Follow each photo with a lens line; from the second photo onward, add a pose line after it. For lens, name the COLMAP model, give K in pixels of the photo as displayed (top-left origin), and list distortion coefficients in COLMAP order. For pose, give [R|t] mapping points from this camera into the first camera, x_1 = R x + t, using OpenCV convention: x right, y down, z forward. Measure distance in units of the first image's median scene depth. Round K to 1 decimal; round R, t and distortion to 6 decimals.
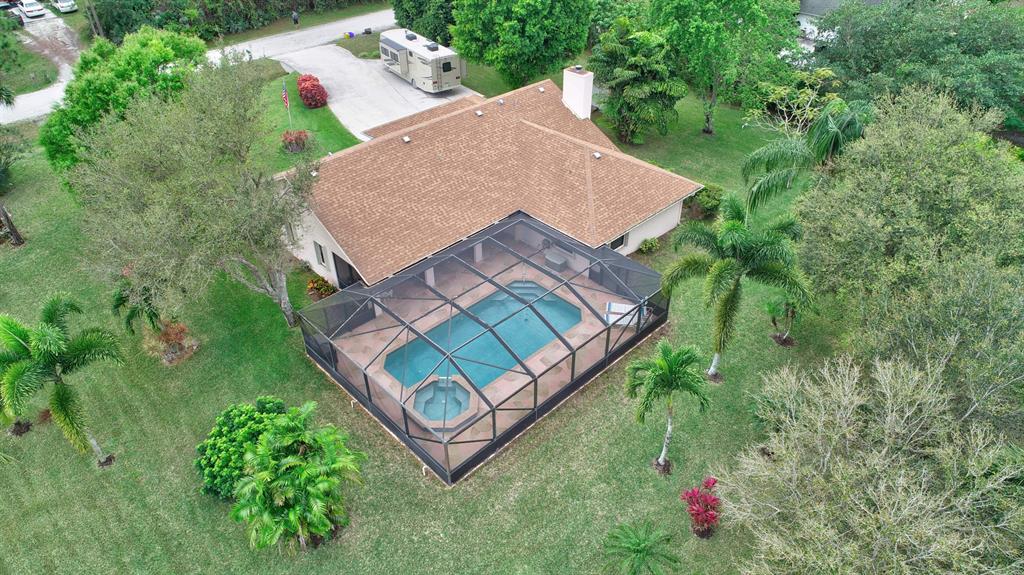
lens RADIAL K [[703.7, 0, 512.0], [0, 703.7, 287.5], [0, 0, 1]] dist [-0.001320, -0.002515]
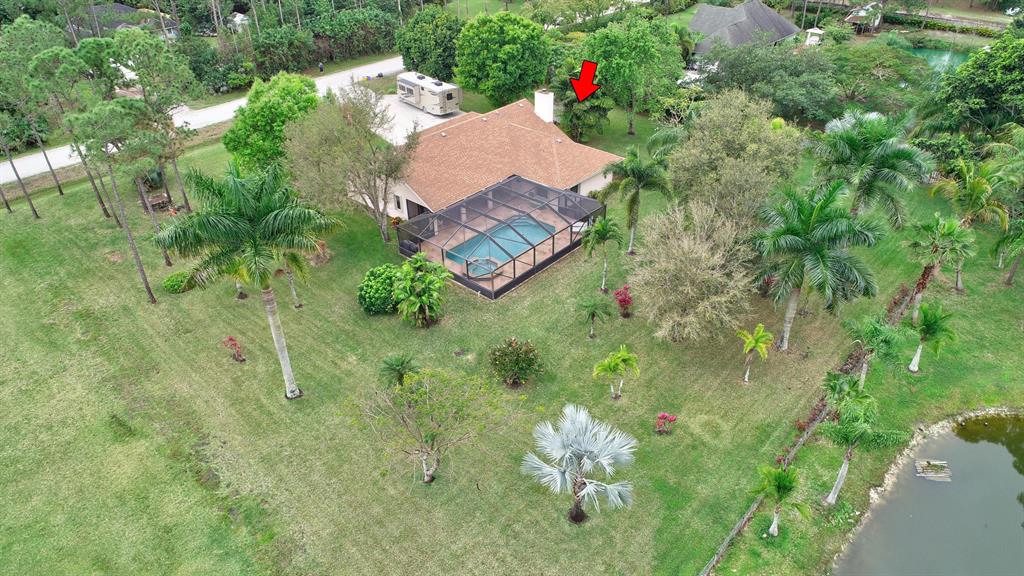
lens RADIAL K [[703.7, 0, 512.0], [0, 703.7, 288.0], [0, 0, 1]] dist [-0.001320, -0.002515]
pose [[0.997333, -0.045792, 0.056829, -0.078674], [0.049034, 0.997167, -0.057033, 0.195601], [-0.054056, 0.059667, 0.996754, -0.492647]]
